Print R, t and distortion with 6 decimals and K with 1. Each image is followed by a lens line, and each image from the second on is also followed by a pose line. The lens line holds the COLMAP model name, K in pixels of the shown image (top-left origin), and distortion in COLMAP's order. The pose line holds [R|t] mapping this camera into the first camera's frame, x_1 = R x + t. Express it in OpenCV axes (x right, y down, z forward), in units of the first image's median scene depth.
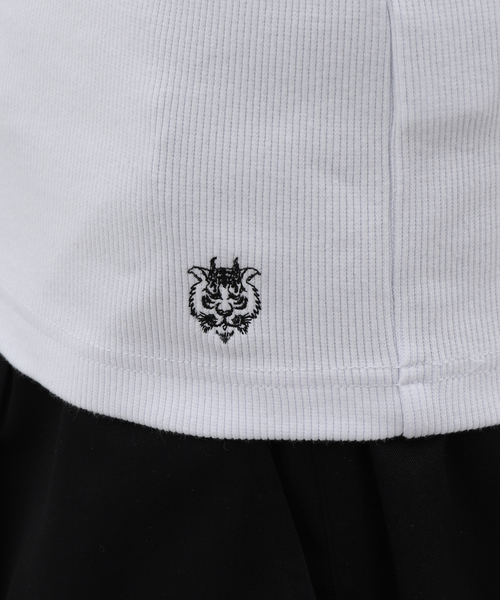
lens RADIAL K [[1854.4, 0, 251.6], [0, 1854.4, 301.8], [0, 0, 1]] dist [0.179119, 0.000000]
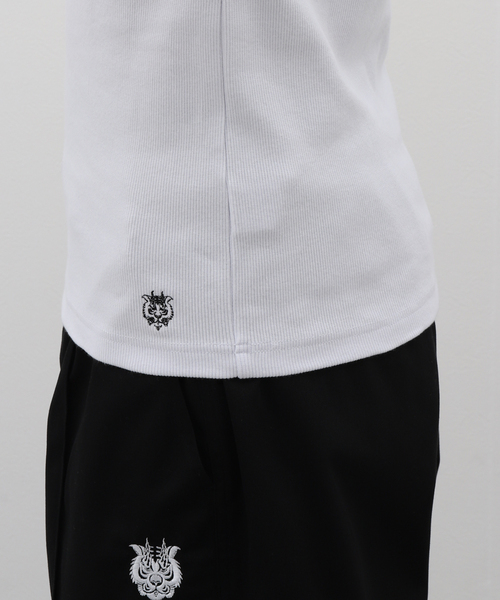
lens RADIAL K [[1854.4, 0, 249.5], [0, 1854.4, 298.2], [0, 0, 1]] dist [0.179119, 0.000000]
pose [[0.985501, 0.039762, -0.164942, 0.454814], [-0.049183, 0.997359, -0.053433, 0.096423], [0.162382, 0.060771, 0.984855, -1.150597]]
